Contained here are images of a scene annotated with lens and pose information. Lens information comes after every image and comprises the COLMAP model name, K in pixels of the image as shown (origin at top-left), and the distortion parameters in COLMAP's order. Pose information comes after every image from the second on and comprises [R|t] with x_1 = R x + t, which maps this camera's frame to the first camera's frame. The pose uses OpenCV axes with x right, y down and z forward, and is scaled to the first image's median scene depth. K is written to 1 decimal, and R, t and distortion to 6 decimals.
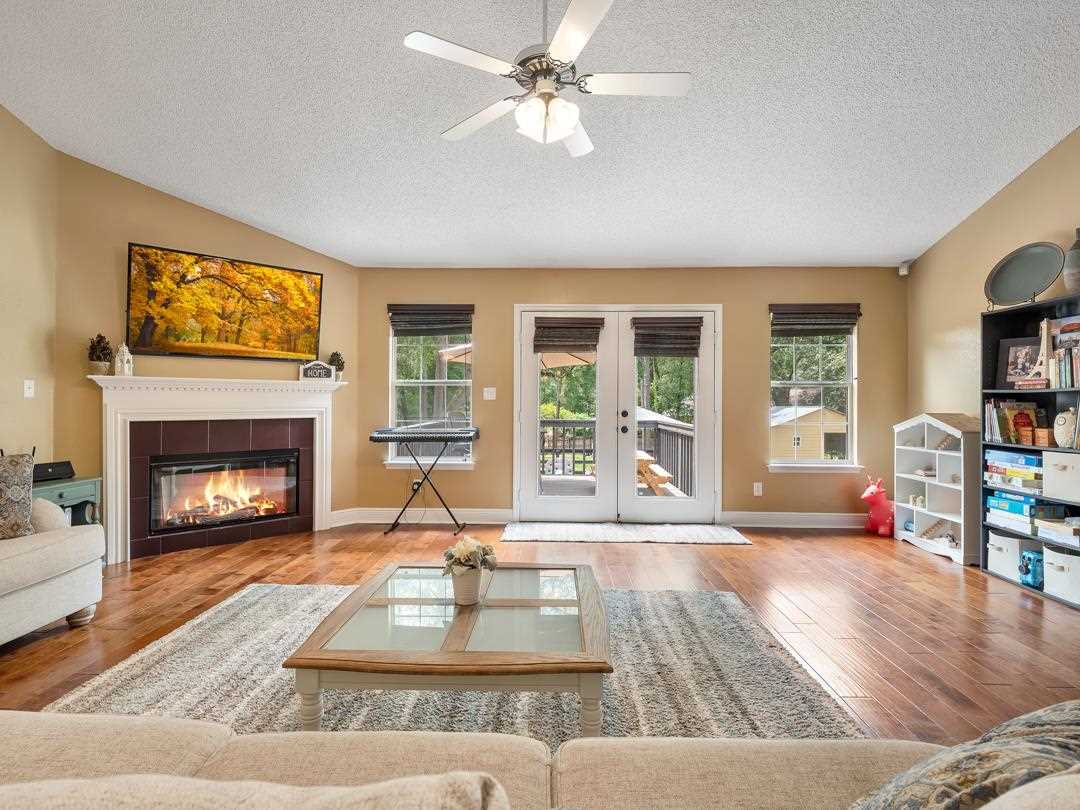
lens RADIAL K [[530.8, 0, 541.3], [0, 530.8, 405.0], [0, 0, 1]] dist [0.003697, -0.001924]
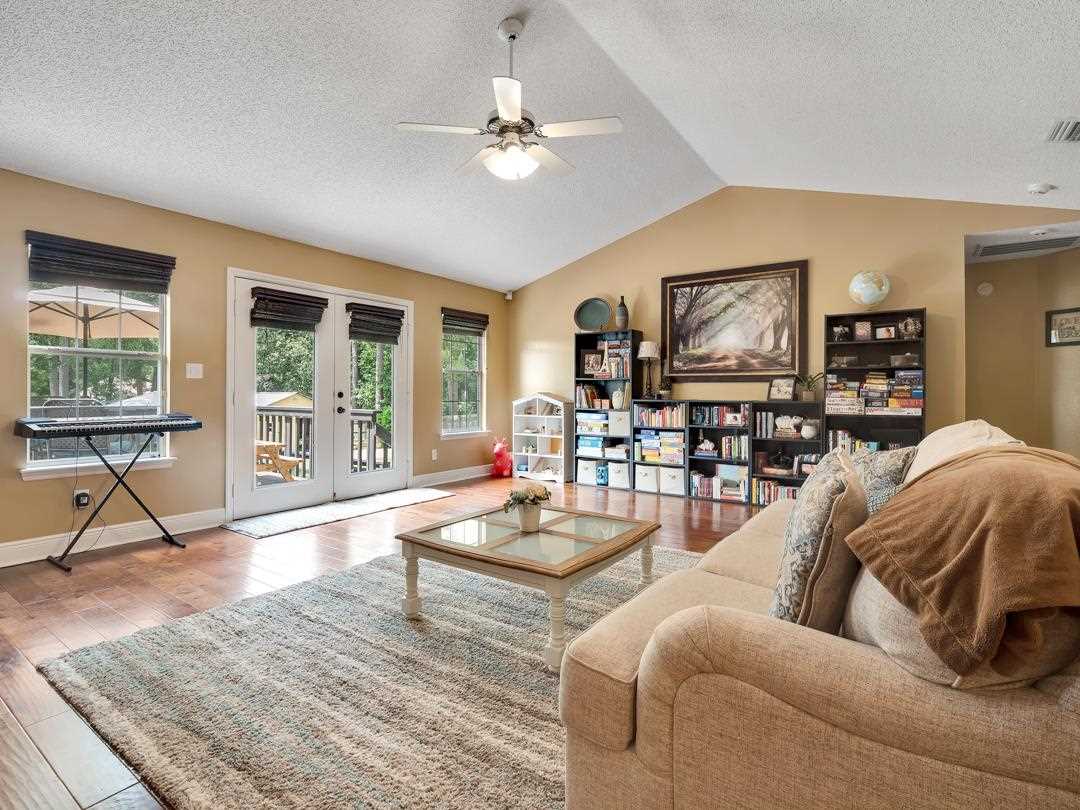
lens RADIAL K [[530.8, 0, 547.9], [0, 530.8, 396.8], [0, 0, 1]] dist [0.003697, -0.001924]
pose [[0.547189, -0.008826, 0.836963, -0.521480], [0.000506, 0.999948, 0.010214, 0.011367], [-0.837009, -0.005165, 0.547165, 0.107680]]
